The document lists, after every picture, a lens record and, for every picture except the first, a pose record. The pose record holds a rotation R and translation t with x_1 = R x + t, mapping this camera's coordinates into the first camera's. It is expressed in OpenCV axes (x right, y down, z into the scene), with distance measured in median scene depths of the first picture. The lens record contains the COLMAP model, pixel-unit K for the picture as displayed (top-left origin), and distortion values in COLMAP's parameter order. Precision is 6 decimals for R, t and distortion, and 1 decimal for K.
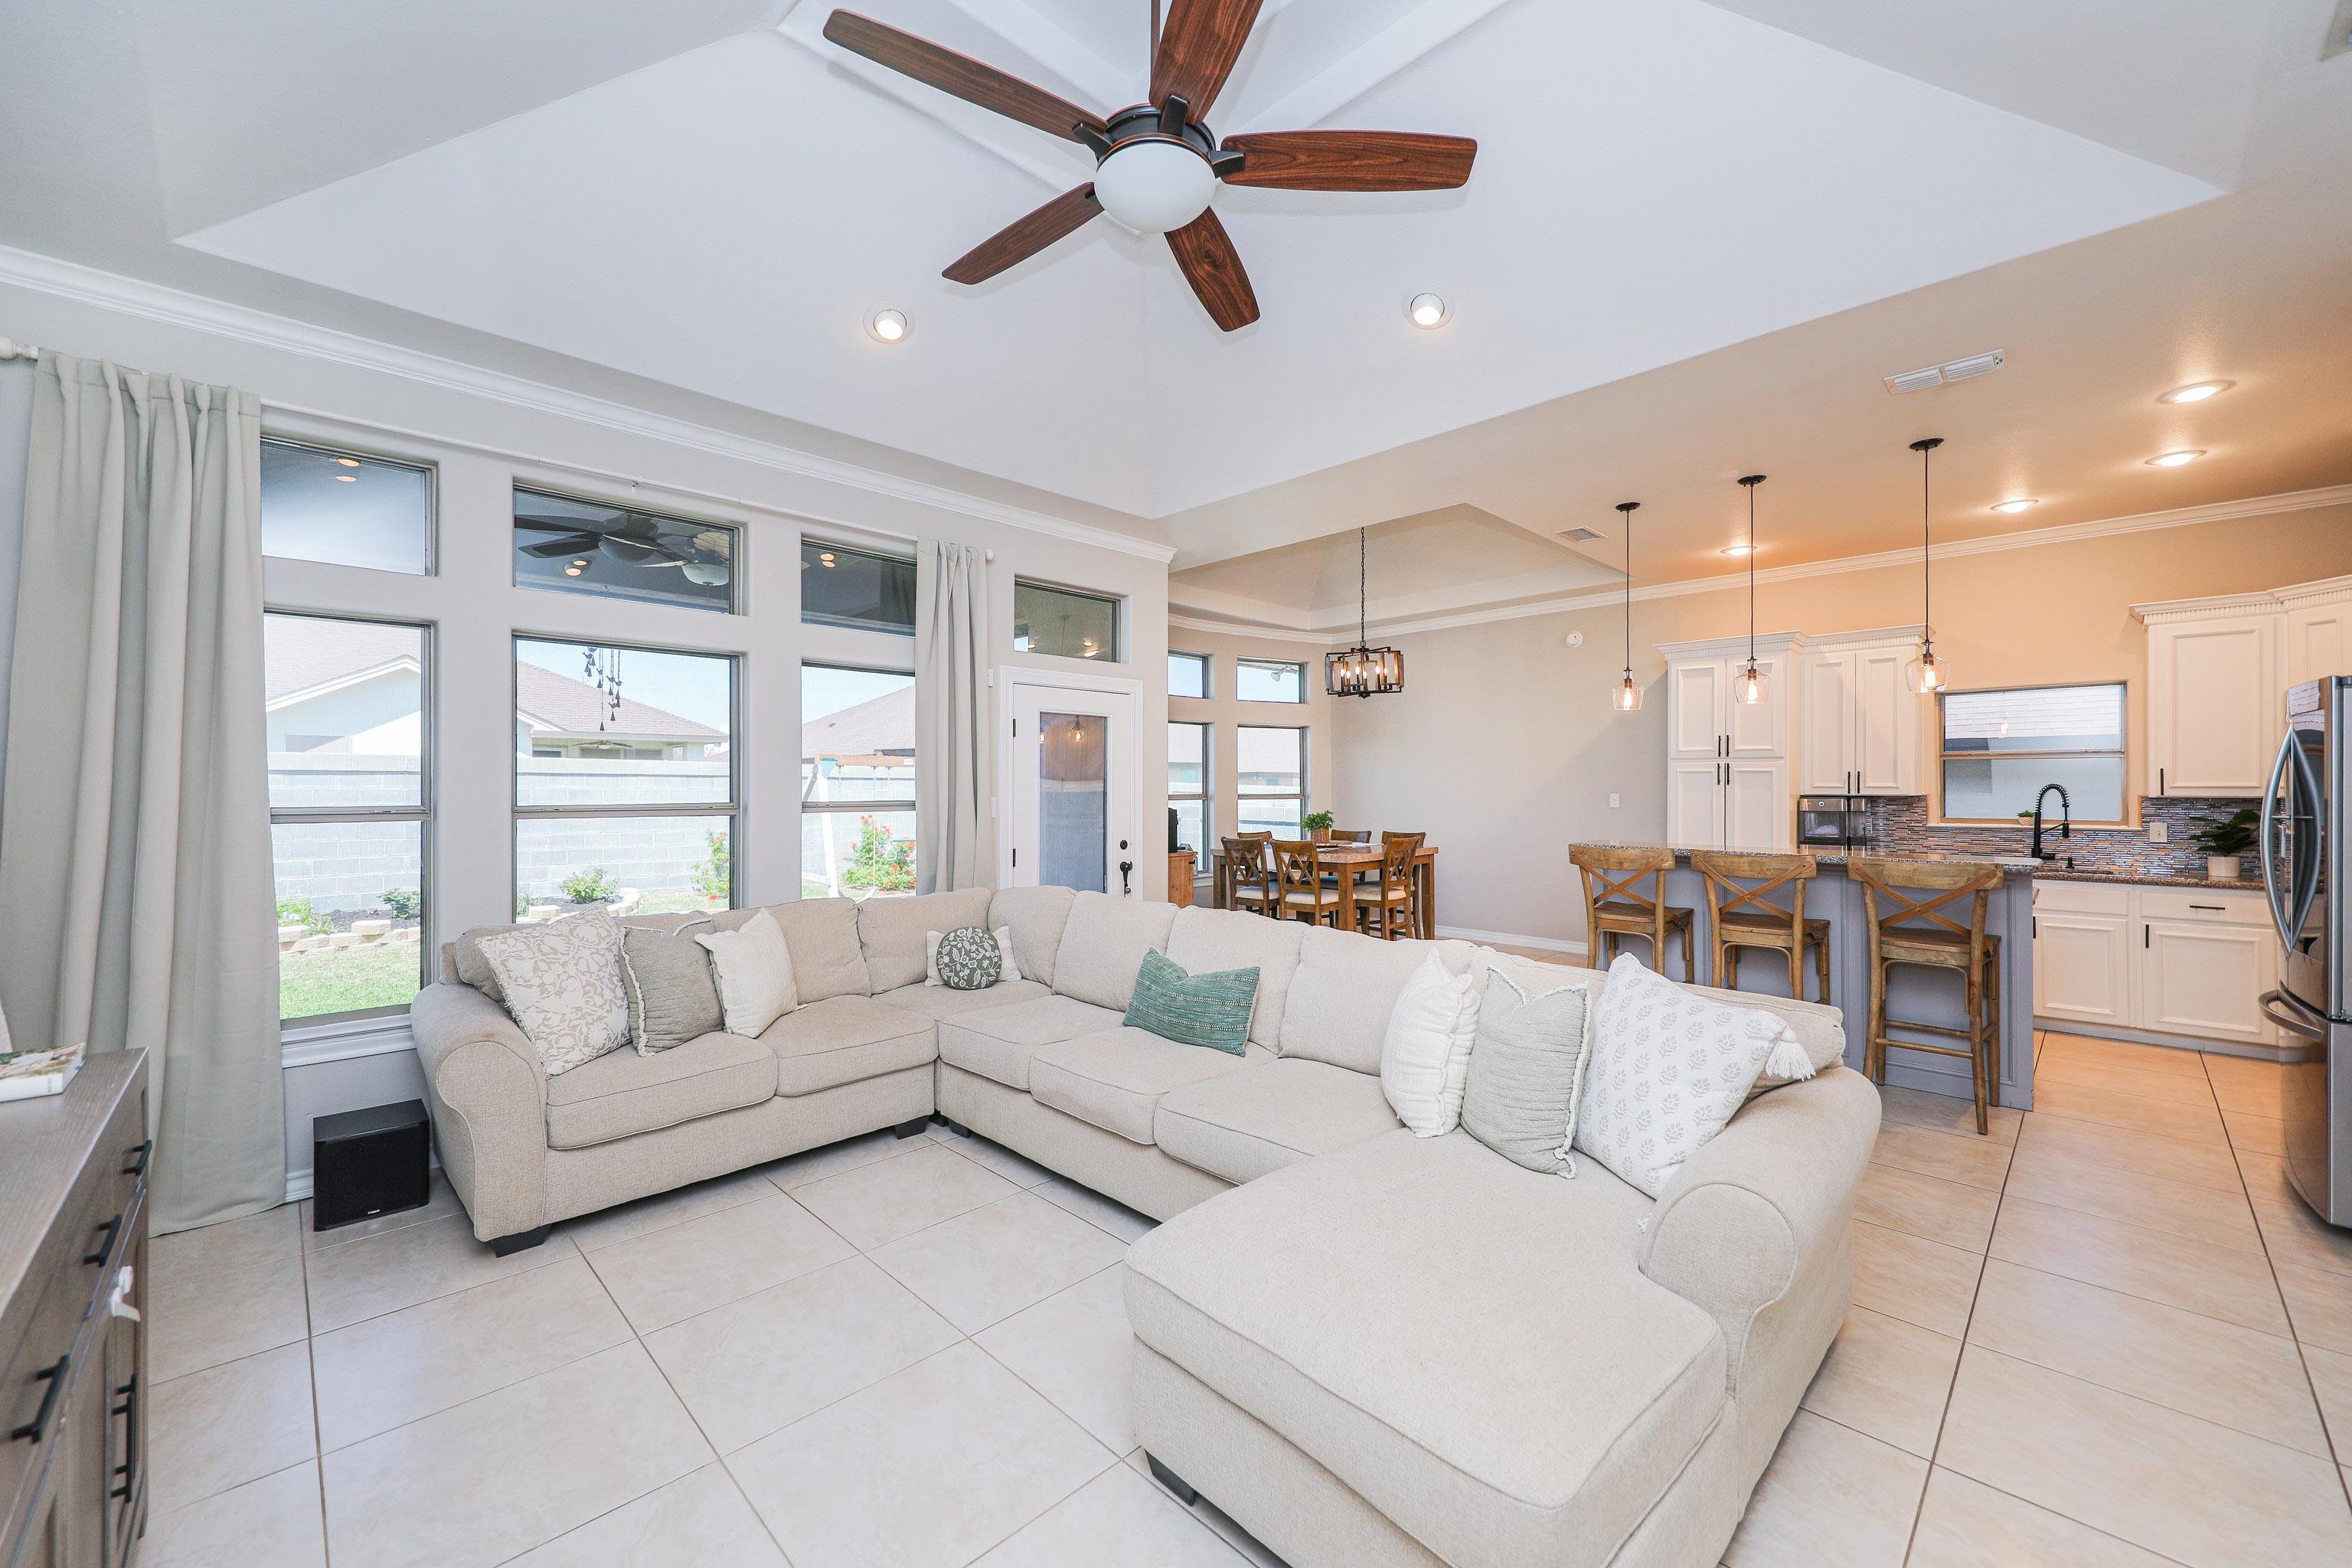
lens RADIAL K [[914.3, 0, 1176.0], [0, 914.3, 784.0], [0, 0, 1]] dist [0.015495, -0.008852]
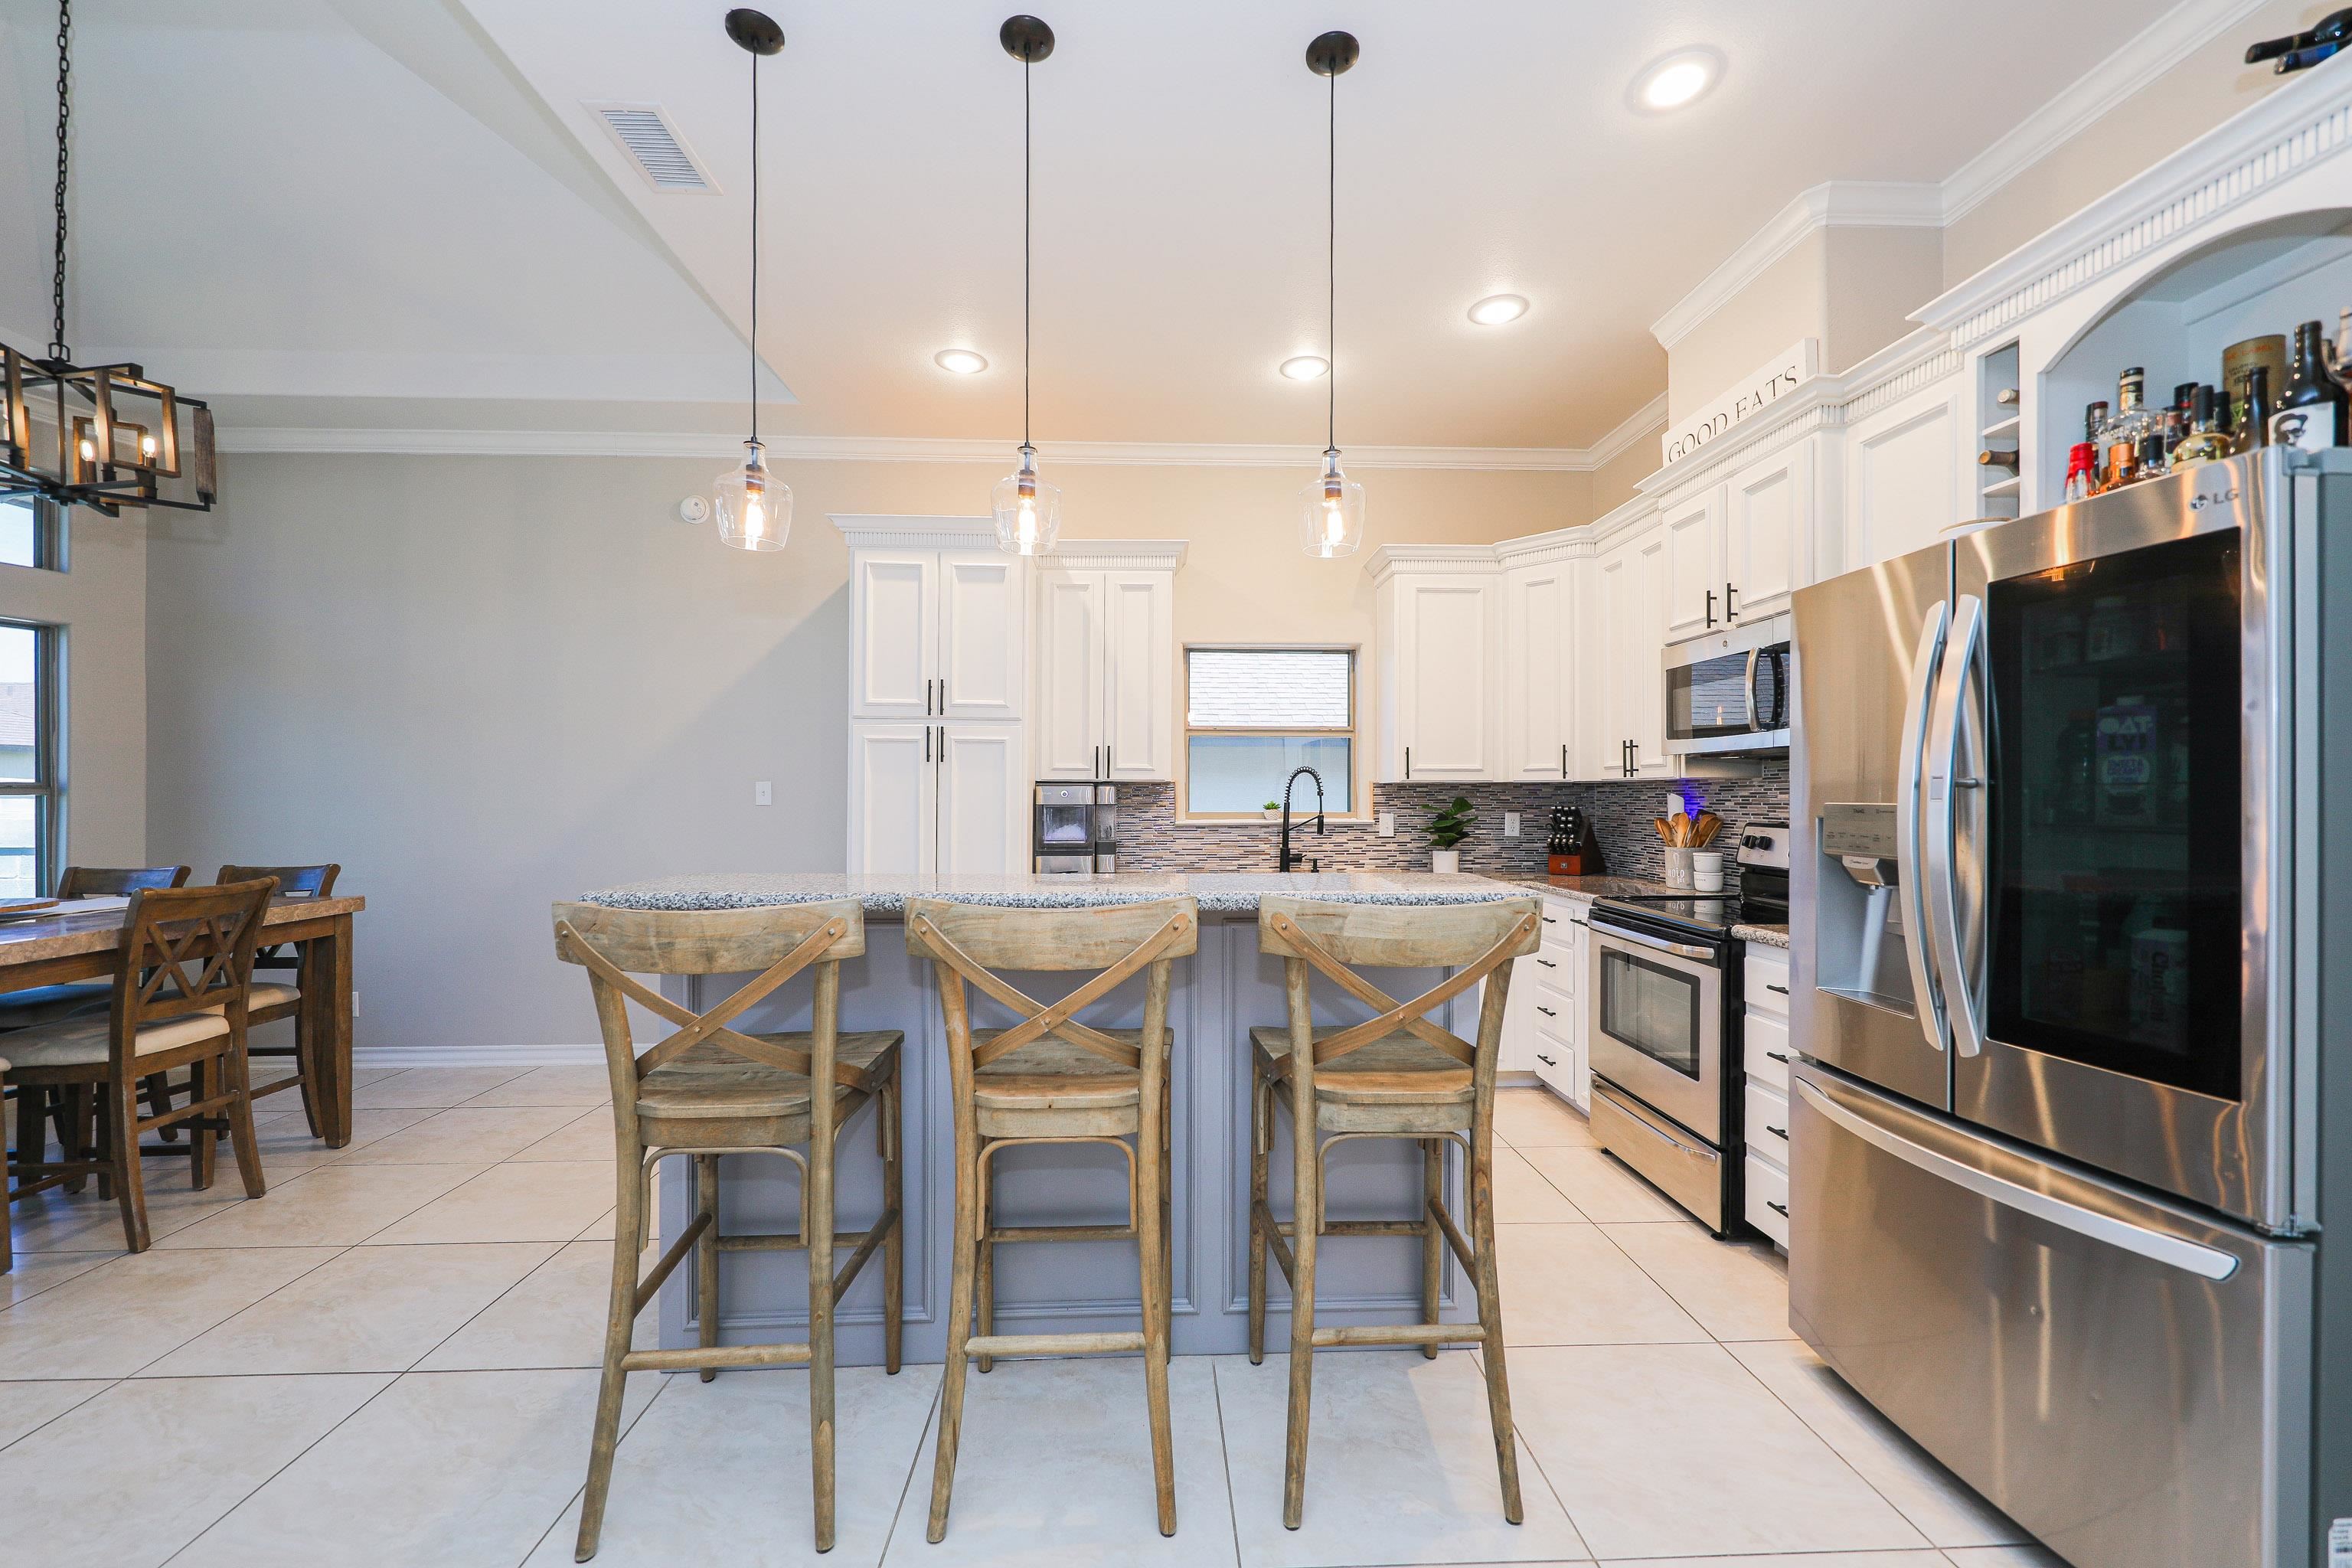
lens RADIAL K [[907.3, 0, 1181.2], [0, 907.3, 792.3], [0, 0, 1]] dist [0.004913, -0.000195]
pose [[0.665679, 0.005425, 0.746219, 0.298039], [-0.004317, 0.999985, -0.003420, 0.024751], [-0.746226, -0.000945, 0.665692, 0.554249]]
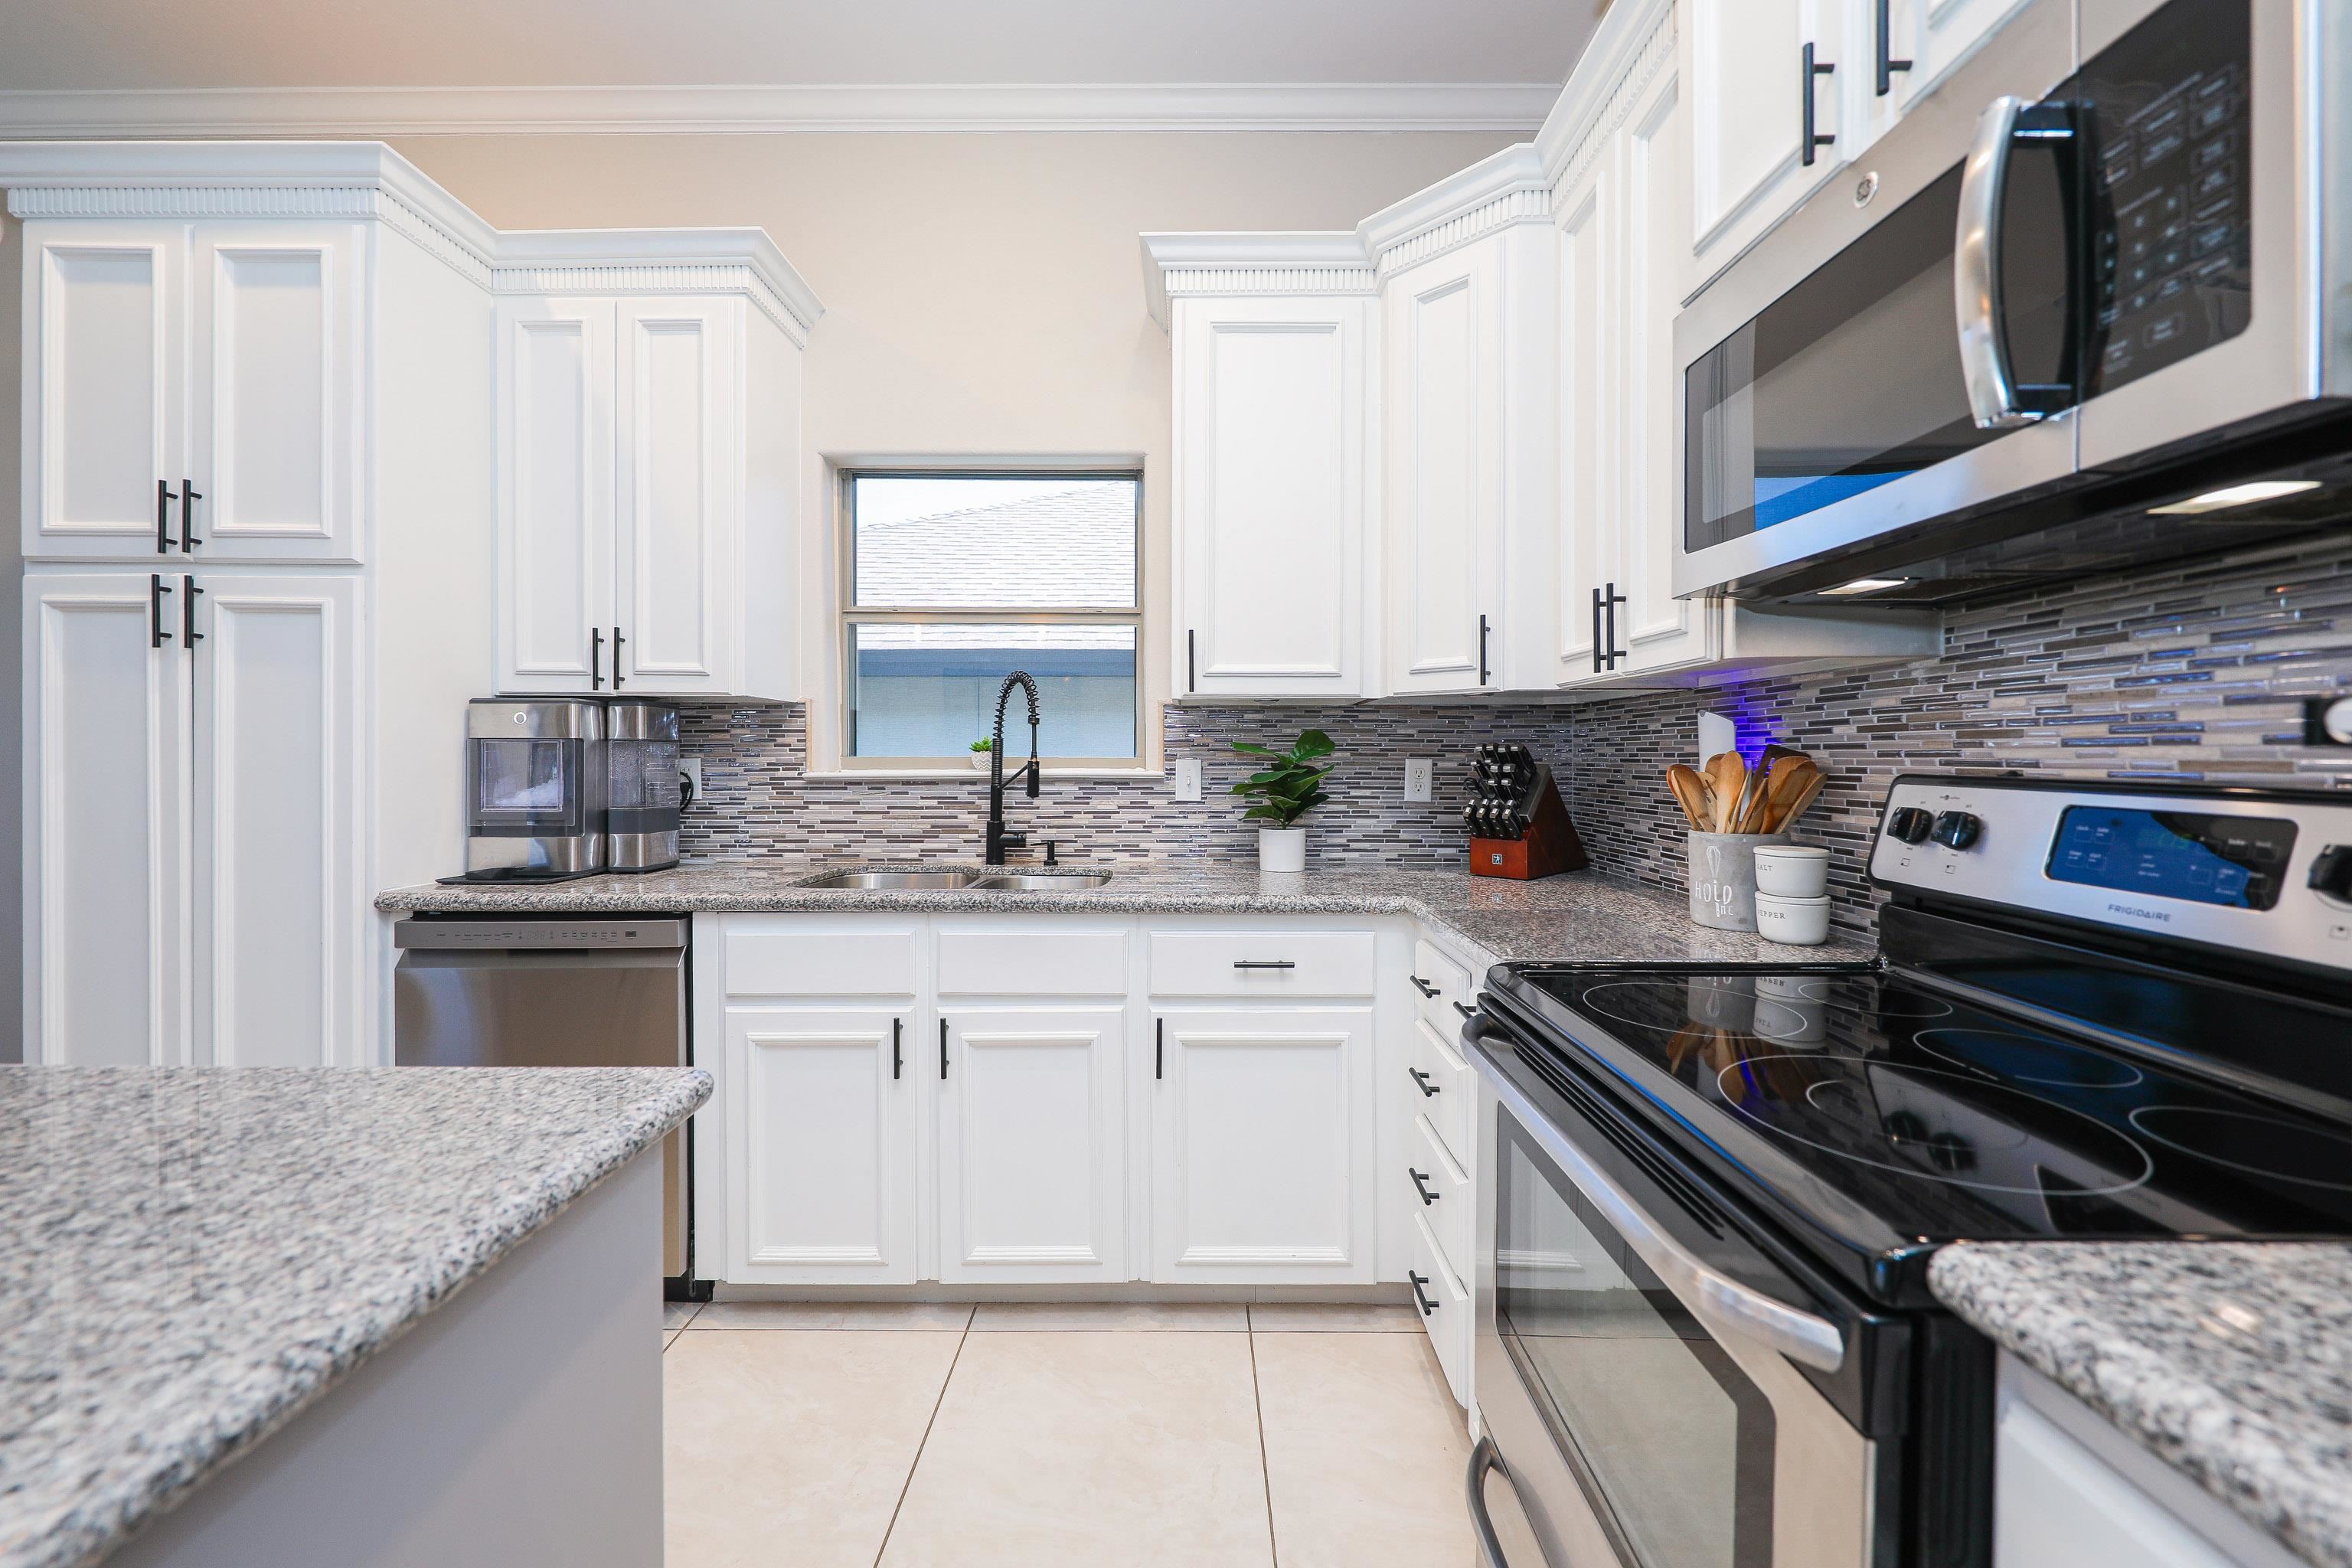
lens RADIAL K [[903.4, 0, 1187.0], [0, 903.4, 766.5], [0, 0, 1]] dist [0.008262, -0.000005]
pose [[0.701998, -0.005790, 0.712156, 0.700813], [-0.006582, 0.999872, 0.014617, 0.036852], [-0.712149, -0.014948, 0.701869, 0.641340]]
